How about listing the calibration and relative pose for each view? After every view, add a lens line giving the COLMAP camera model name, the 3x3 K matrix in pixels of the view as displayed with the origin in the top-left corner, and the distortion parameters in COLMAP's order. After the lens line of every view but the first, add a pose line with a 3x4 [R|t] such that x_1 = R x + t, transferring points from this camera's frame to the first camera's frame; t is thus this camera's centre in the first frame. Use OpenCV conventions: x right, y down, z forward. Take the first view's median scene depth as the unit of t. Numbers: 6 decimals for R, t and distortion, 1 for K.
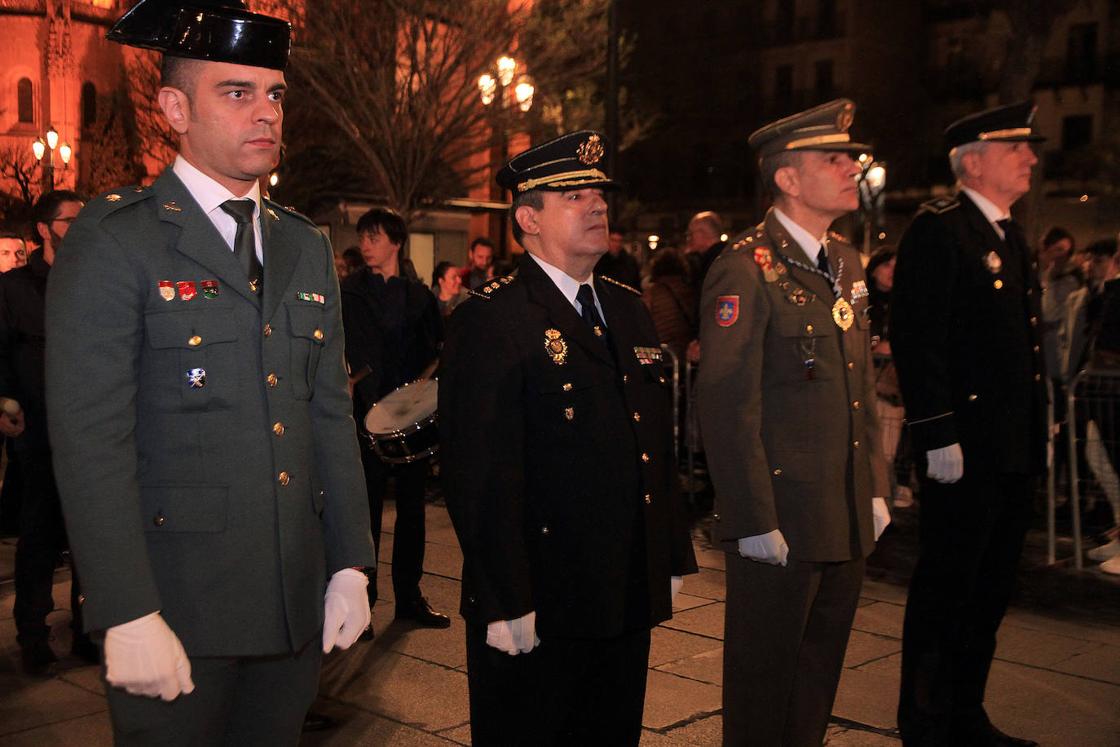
lens RADIAL K [[1290.2, 0, 565.2], [0, 1290.2, 392.3], [0, 0, 1]] dist [0.071771, 0.000000]
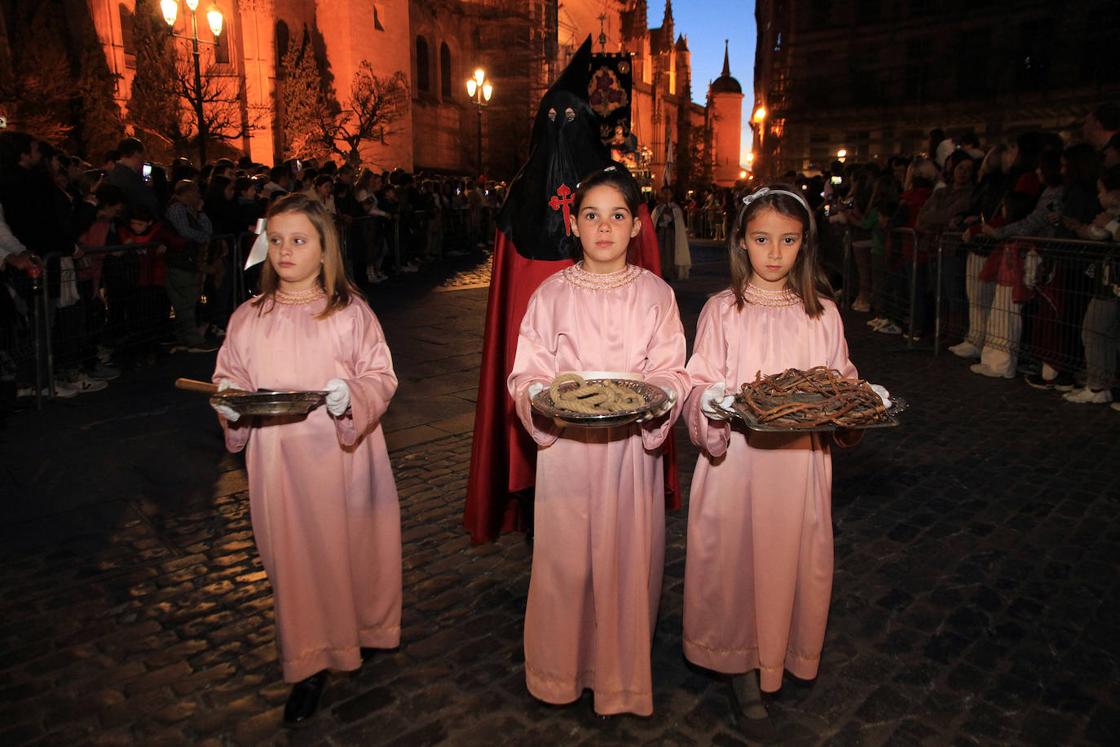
lens RADIAL K [[752.8, 0, 558.0], [0, 752.8, 387.7], [0, 0, 1]] dist [-0.094011, 0.063316]
pose [[0.998406, -0.020737, -0.052490, -0.159357], [0.027669, 0.990460, 0.134991, -0.035382], [0.049189, -0.136228, 0.989456, 0.514201]]
